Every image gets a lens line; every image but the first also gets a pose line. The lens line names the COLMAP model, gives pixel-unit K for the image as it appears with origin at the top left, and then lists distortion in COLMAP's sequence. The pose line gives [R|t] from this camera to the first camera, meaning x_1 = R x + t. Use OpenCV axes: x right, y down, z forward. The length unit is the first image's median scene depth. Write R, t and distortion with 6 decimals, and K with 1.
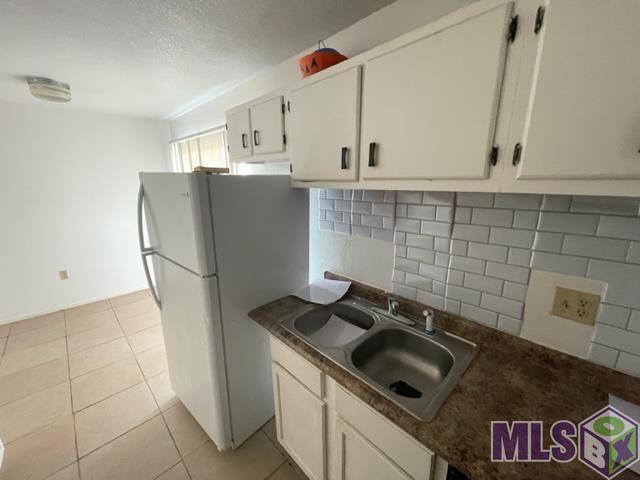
lens RADIAL K [[257.2, 0, 317.2], [0, 257.2, 242.3], [0, 0, 1]] dist [-0.003736, 0.001882]
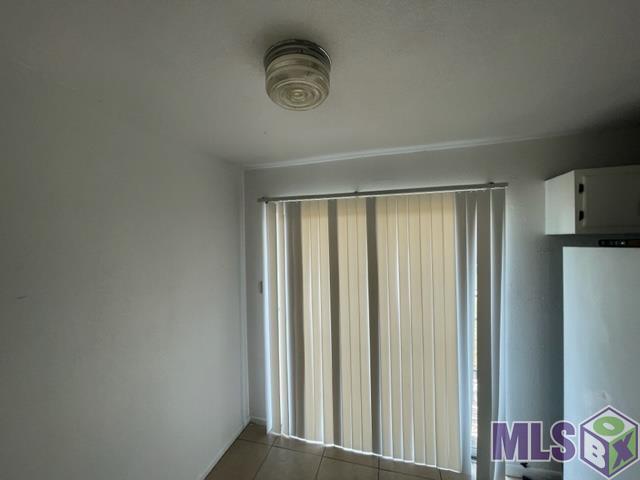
lens RADIAL K [[257.2, 0, 313.9], [0, 257.2, 234.8], [0, 0, 1]] dist [-0.003736, 0.001882]
pose [[0.879926, -0.000745, 0.475111, -1.885502], [0.133379, 0.960173, -0.245517, -0.308991], [-0.456005, 0.279407, 0.844980, 1.007639]]
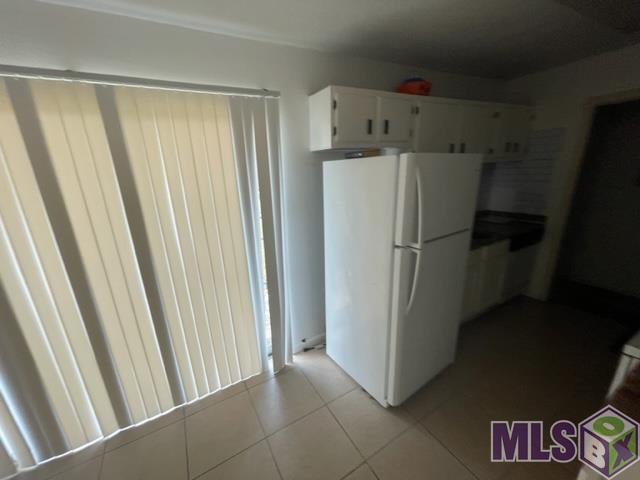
lens RADIAL K [[257.2, 0, 322.7], [0, 257.2, 242.8], [0, 0, 1]] dist [-0.003736, 0.001882]
pose [[0.266088, -0.282567, 0.921604, -1.694062], [0.278702, 0.937790, 0.207062, -0.278458], [-0.922780, 0.201756, 0.328286, 1.130542]]
